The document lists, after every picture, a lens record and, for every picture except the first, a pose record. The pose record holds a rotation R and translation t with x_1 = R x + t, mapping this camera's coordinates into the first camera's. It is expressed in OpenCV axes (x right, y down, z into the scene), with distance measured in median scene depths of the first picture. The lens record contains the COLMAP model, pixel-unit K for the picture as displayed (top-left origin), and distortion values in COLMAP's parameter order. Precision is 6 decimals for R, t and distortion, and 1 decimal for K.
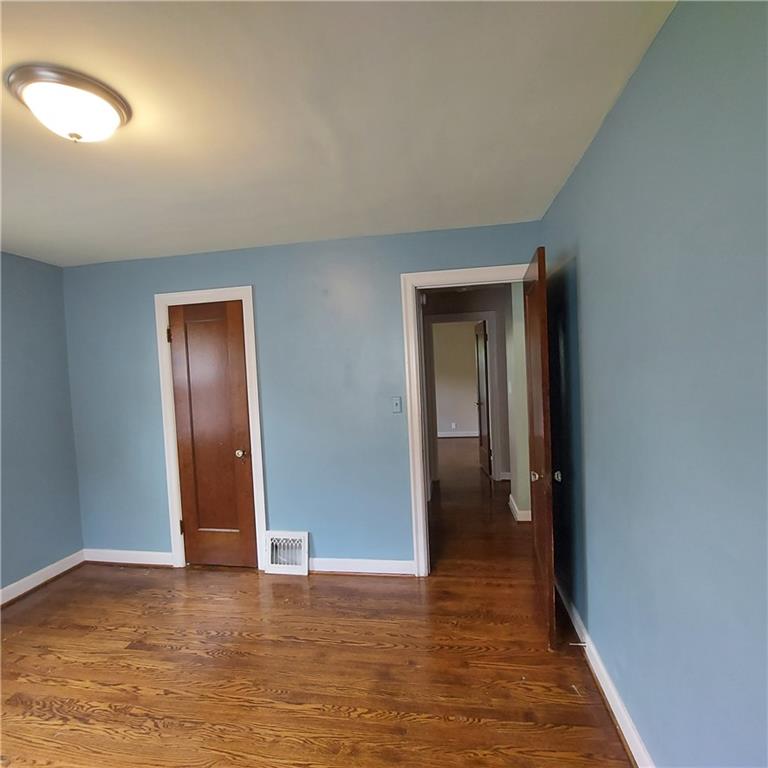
lens RADIAL K [[417.3, 0, 392.9], [0, 417.3, 384.3], [0, 0, 1]] dist [-0.003617, -0.003866]
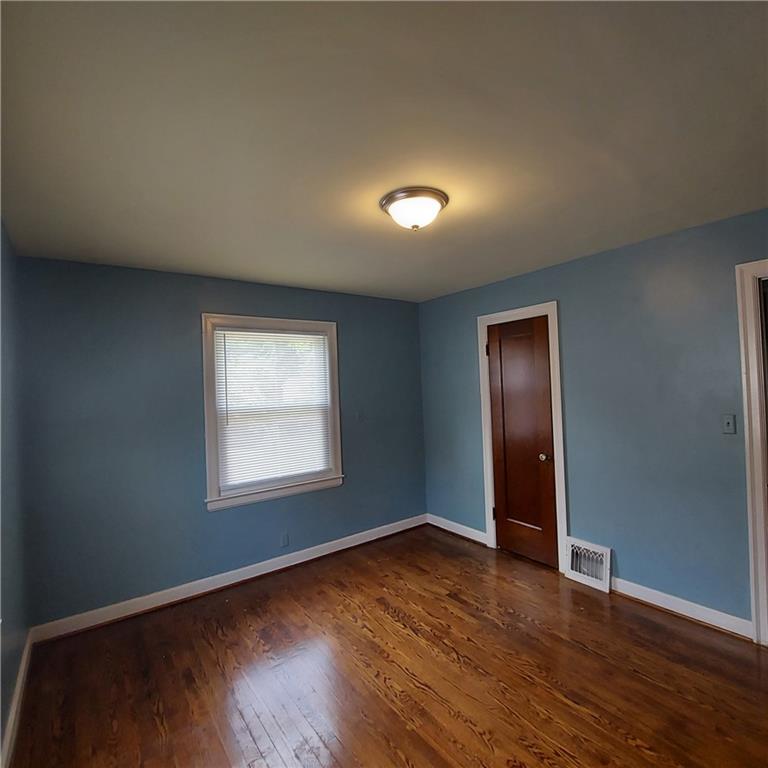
lens RADIAL K [[417.3, 0, 392.9], [0, 417.3, 384.3], [0, 0, 1]] dist [-0.003617, -0.003866]
pose [[0.730155, 0.019317, -0.683008, 0.088538], [-0.026389, 0.999652, 0.000061, -0.012895], [0.682771, 0.017979, 0.730411, -0.058851]]
